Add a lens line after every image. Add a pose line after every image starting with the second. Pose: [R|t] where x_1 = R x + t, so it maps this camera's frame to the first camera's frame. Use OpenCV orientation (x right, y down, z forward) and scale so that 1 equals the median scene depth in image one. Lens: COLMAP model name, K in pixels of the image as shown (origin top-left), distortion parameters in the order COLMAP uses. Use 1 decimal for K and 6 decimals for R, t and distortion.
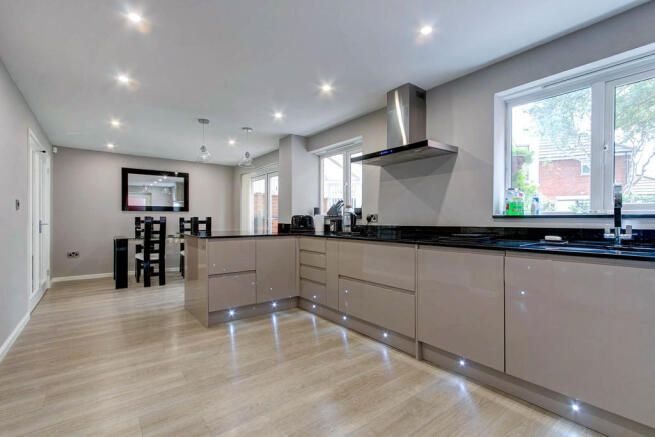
lens RADIAL K [[302.9, 0, 331.7], [0, 302.9, 218.9], [0, 0, 1]] dist [-0.000370, -0.001261]
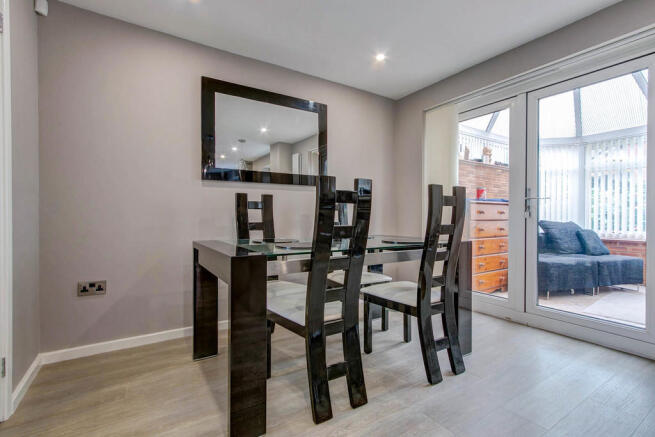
lens RADIAL K [[302.9, 0, 329.9], [0, 302.9, 216.6], [0, 0, 1]] dist [-0.000370, -0.001261]
pose [[0.996062, -0.003349, -0.088596, -0.605087], [0.003396, 0.999994, 0.000389, 0.031433], [0.088594, -0.000689, 0.996068, 0.752144]]
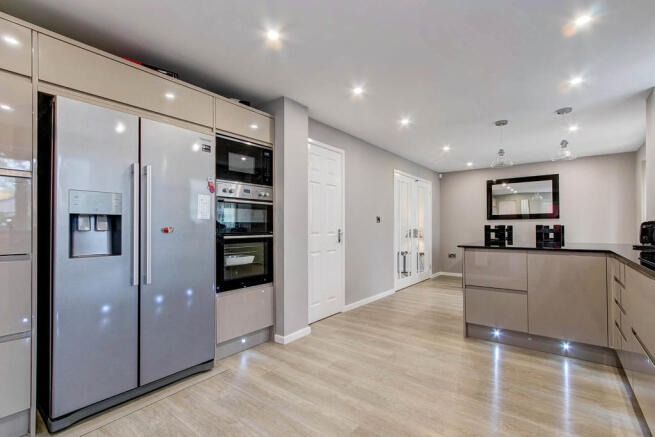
lens RADIAL K [[302.9, 0, 320.3], [0, 302.9, 227.3], [0, 0, 1]] dist [-0.000370, -0.001261]
pose [[0.225146, -0.002528, -0.974322, 0.300716], [0.003361, 0.999993, -0.001818, -0.001340], [0.974319, -0.002866, 0.225152, 0.208979]]
